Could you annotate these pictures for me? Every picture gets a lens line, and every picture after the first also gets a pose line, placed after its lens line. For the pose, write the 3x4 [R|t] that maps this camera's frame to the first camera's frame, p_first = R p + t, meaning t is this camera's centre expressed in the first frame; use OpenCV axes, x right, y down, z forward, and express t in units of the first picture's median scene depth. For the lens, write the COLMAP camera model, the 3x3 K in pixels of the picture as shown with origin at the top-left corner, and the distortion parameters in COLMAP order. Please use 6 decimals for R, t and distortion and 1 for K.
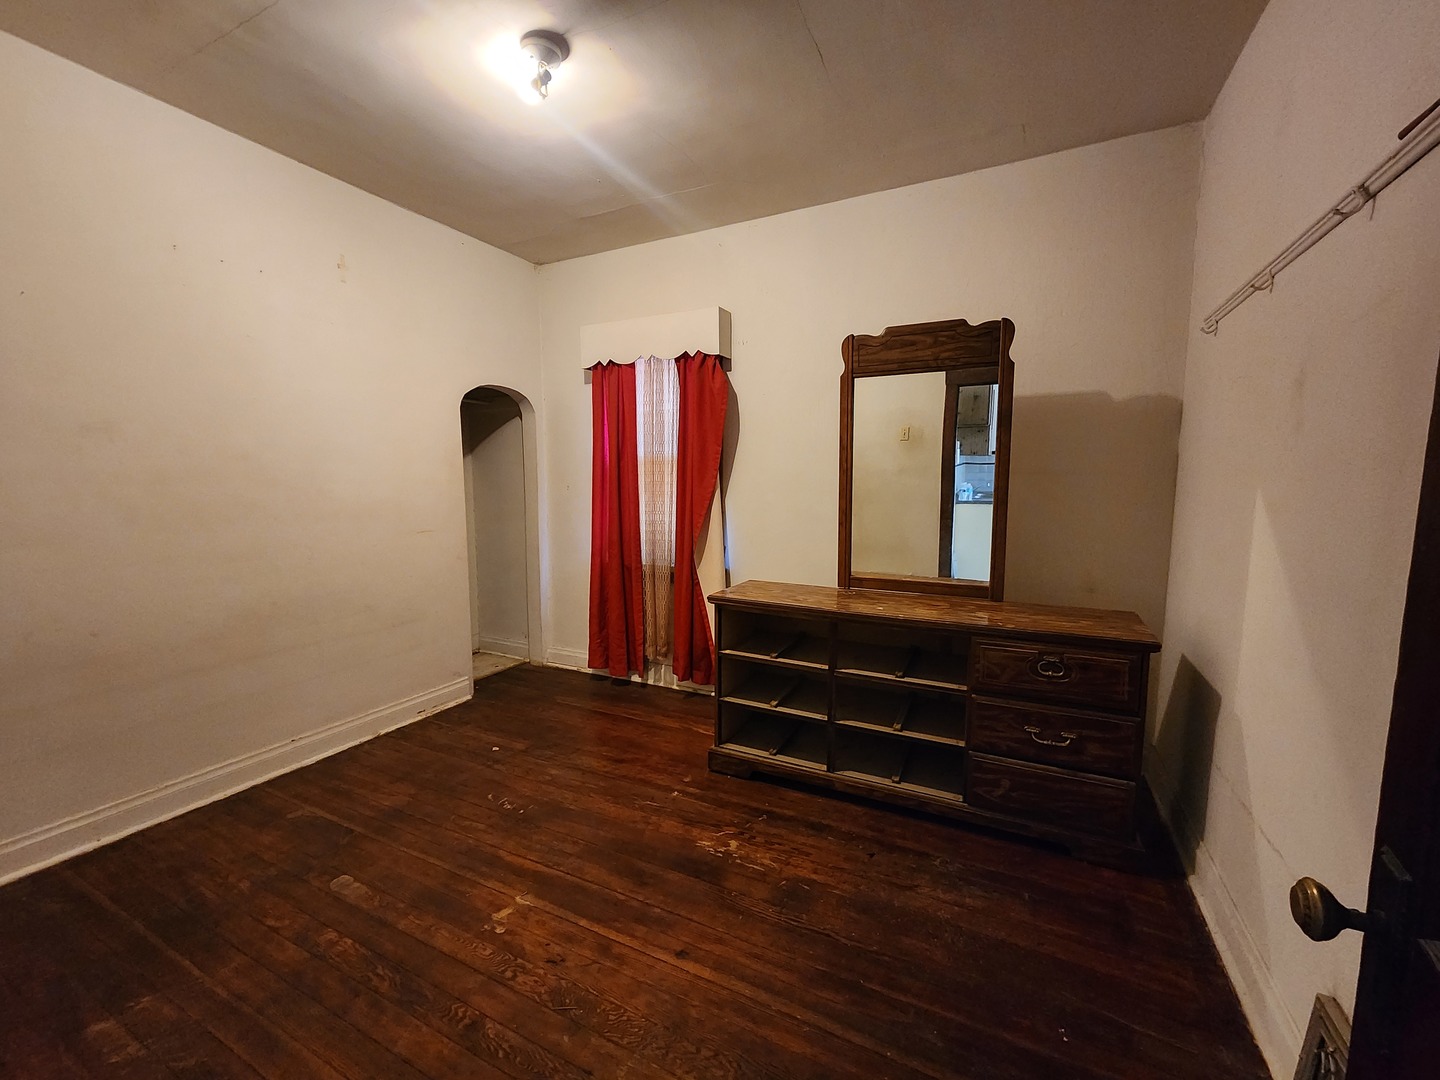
lens RADIAL K [[588.6, 0, 720.0], [0, 588.6, 540.0], [0, 0, 1]] dist [0.000517, -0.000079]
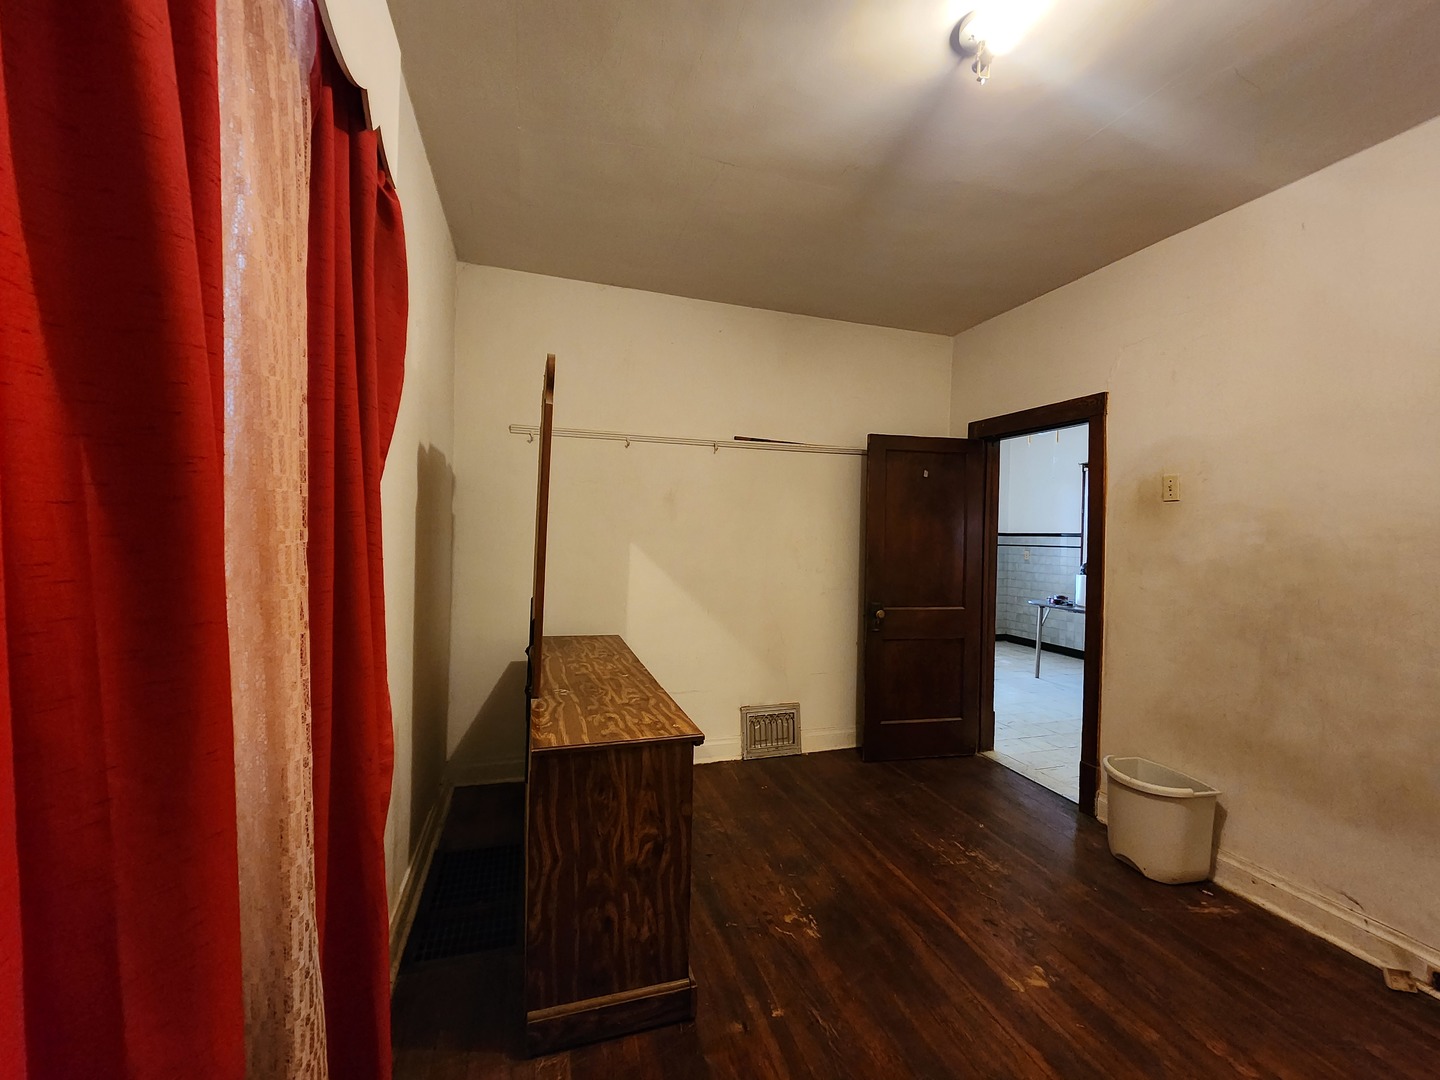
lens RADIAL K [[588.6, 0, 720.0], [0, 588.6, 540.0], [0, 0, 1]] dist [0.000517, -0.000079]
pose [[-0.697448, -0.027680, 0.716101, -0.679584], [0.050595, 0.994858, 0.087732, -0.237727], [-0.714848, 0.097419, -0.692461, 1.981069]]
